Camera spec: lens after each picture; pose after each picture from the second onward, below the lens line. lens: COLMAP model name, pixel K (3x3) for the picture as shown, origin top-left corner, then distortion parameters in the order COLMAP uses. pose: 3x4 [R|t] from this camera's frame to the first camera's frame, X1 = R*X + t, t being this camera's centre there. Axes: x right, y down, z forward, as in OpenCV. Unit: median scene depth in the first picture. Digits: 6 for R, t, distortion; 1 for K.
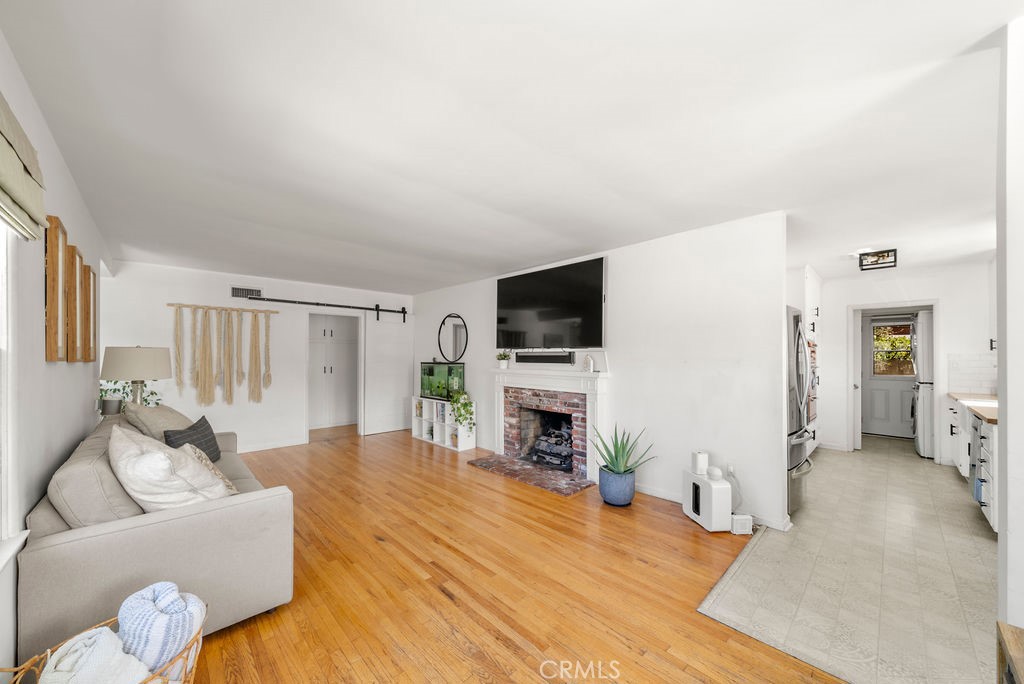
lens RADIAL K [[372.3, 0, 504.0], [0, 372.3, 351.3], [0, 0, 1]] dist [-0.009007, 0.000263]
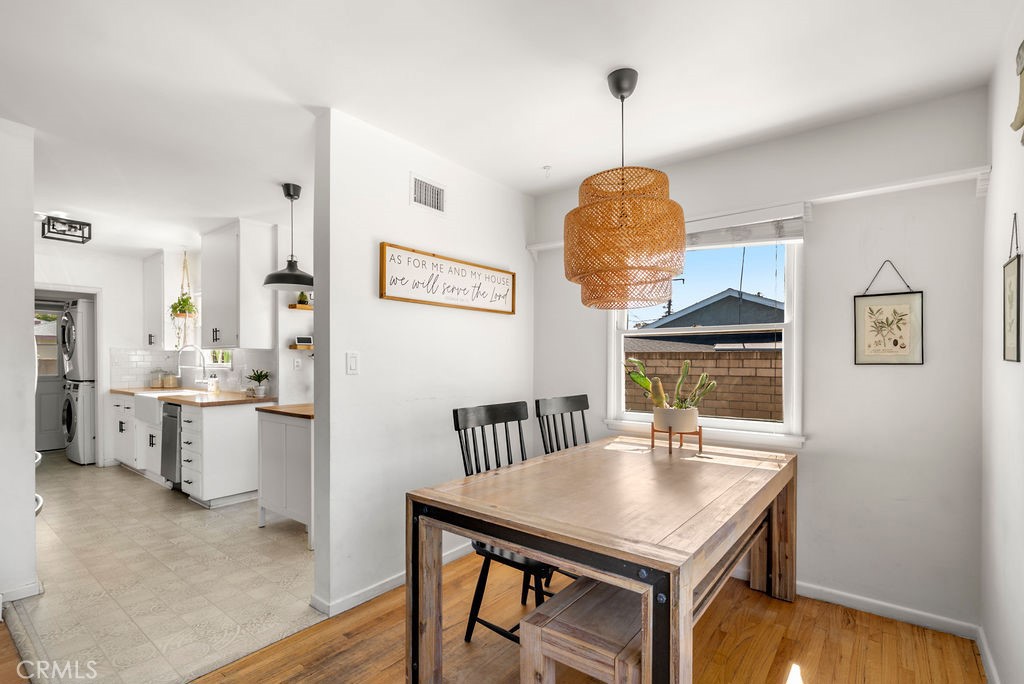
lens RADIAL K [[482.2, 0, 510.8], [0, 482.2, 363.0], [0, 0, 1]] dist [-0.003899, 0.000319]
pose [[-0.142380, -0.011652, 0.989744, -0.157007], [-0.009290, 0.999902, 0.010435, 0.022657], [-0.989769, -0.007709, -0.142474, 0.155265]]
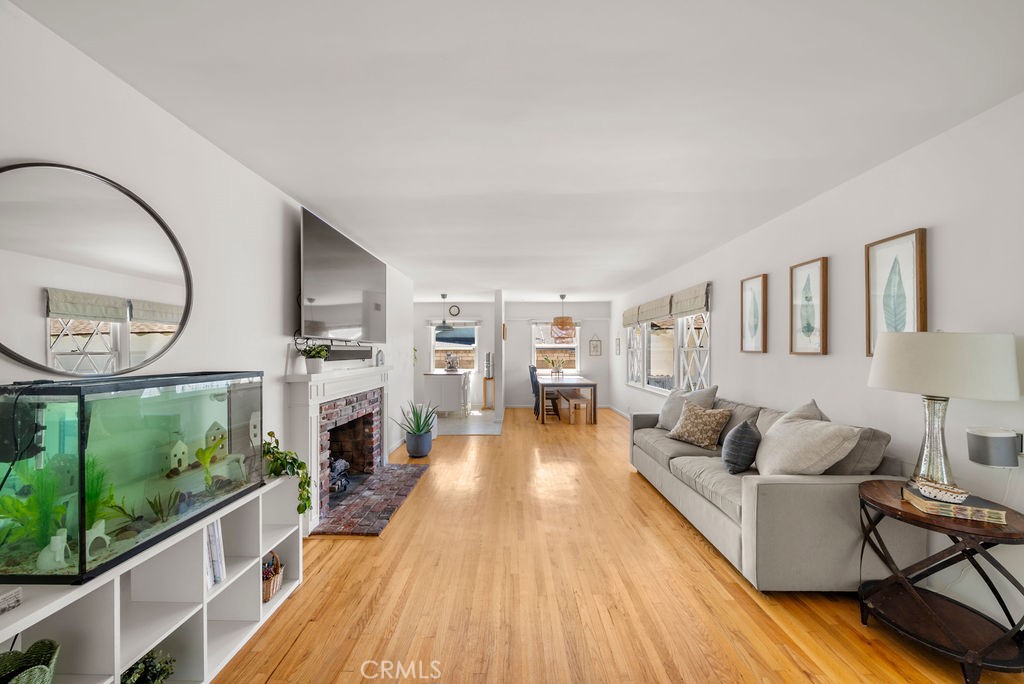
lens RADIAL K [[350.4, 0, 515.7], [0, 350.4, 346.7], [0, 0, 1]] dist [-0.011401, 0.000086]
pose [[-0.726291, 0.007049, 0.687351, -0.635265], [-0.005687, 0.999852, -0.016262, 0.012893], [-0.687364, -0.015720, -0.726143, 1.258525]]
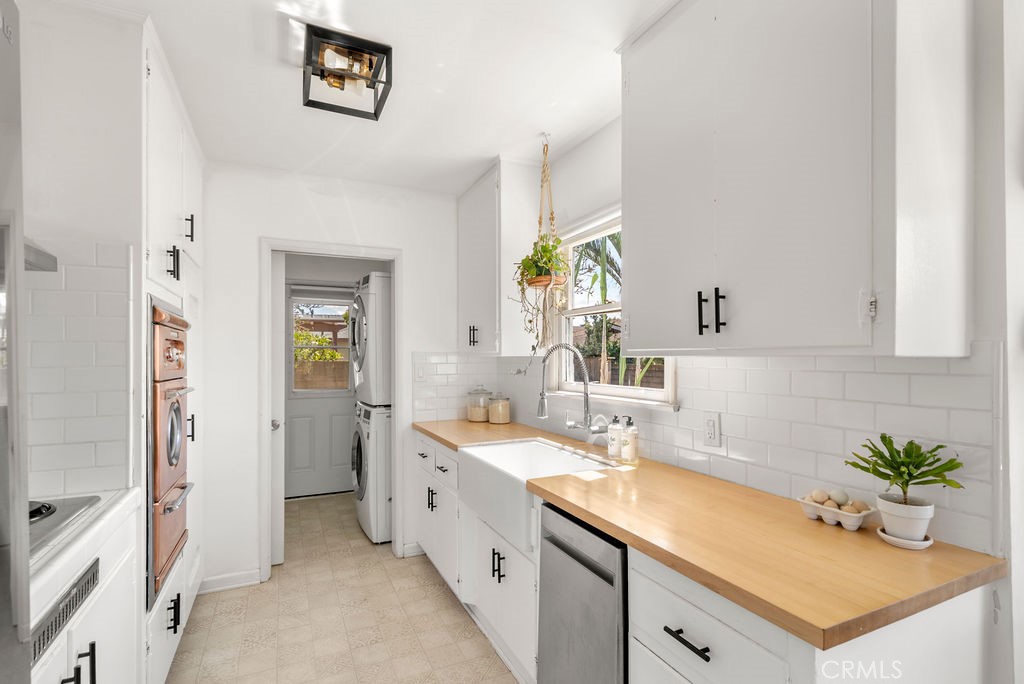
lens RADIAL K [[482.2, 0, 504.0], [0, 482.2, 354.8], [0, 0, 1]] dist [-0.003899, 0.000319]
pose [[0.321826, -0.000941, 0.946798, 0.557012], [-0.005289, 0.999982, 0.002792, 0.008596], [-0.946784, -0.005906, 0.321815, 0.625184]]
